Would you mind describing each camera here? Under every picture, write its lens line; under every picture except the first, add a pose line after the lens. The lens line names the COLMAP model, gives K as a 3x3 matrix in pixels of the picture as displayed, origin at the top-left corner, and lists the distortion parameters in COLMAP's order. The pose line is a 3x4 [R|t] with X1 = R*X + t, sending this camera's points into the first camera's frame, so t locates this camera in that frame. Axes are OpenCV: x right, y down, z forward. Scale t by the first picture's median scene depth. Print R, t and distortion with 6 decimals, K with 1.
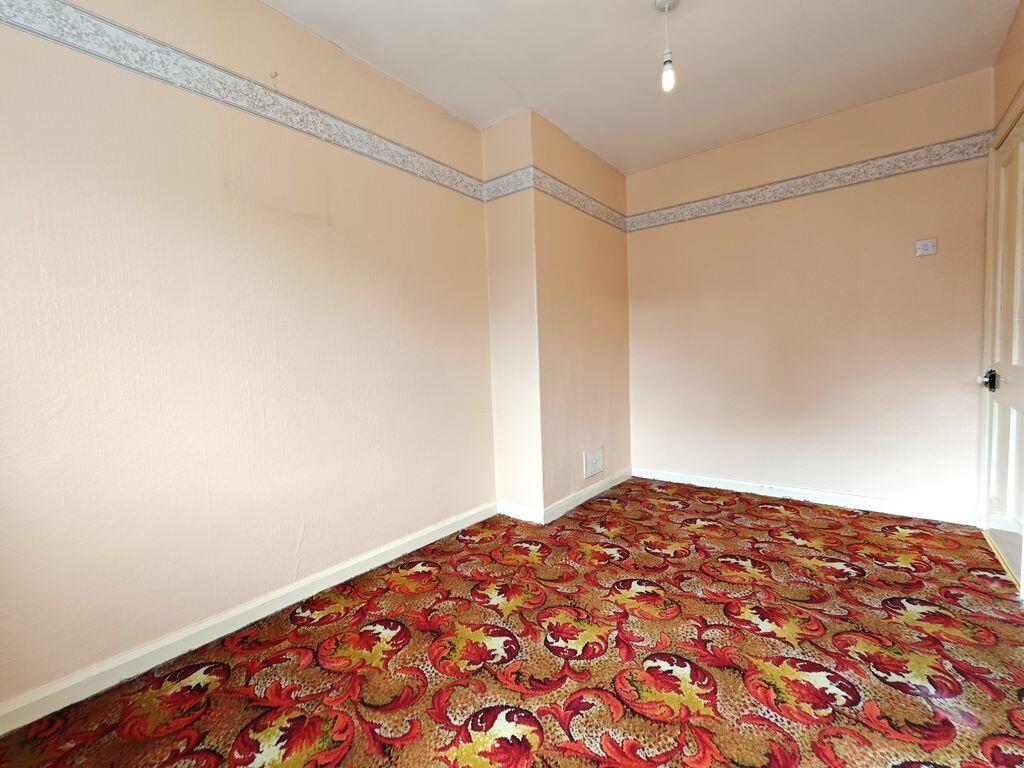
lens RADIAL K [[450.2, 0, 510.4], [0, 450.2, 380.8], [0, 0, 1]] dist [0.001509, -0.000861]
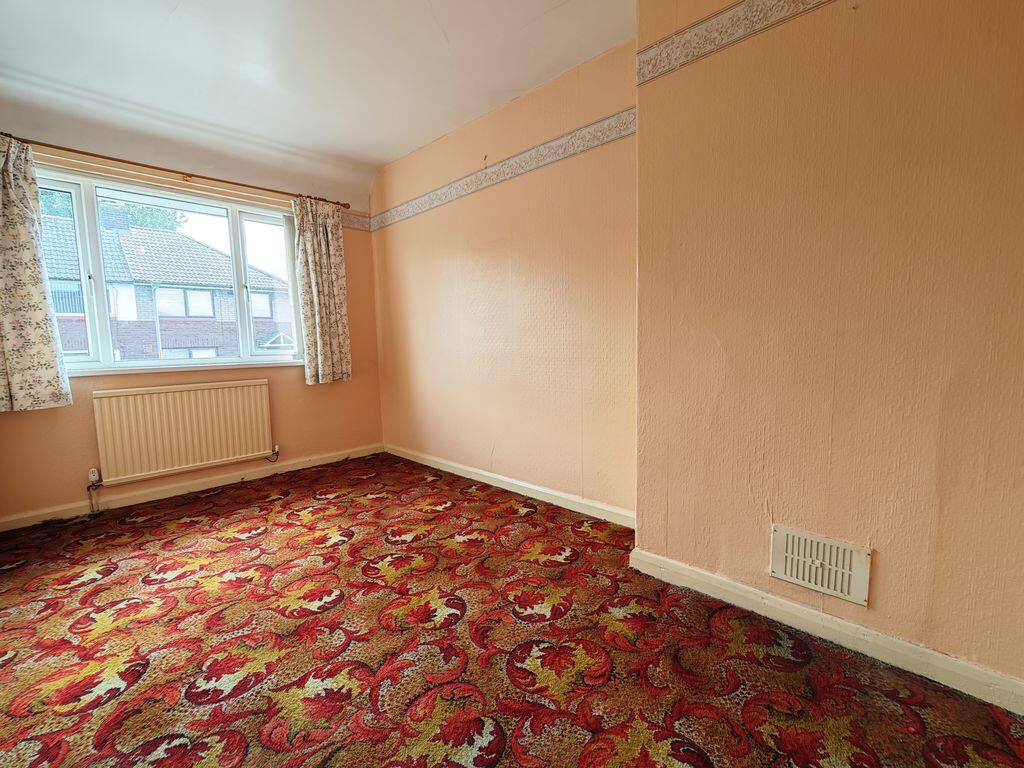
lens RADIAL K [[450.2, 0, 511.2], [0, 450.2, 382.1], [0, 0, 1]] dist [0.001509, -0.000861]
pose [[-0.104805, 0.127358, -0.986304, 1.296348], [-0.026039, 0.991075, 0.130741, -0.114146], [0.994152, 0.039385, -0.100554, 1.453244]]
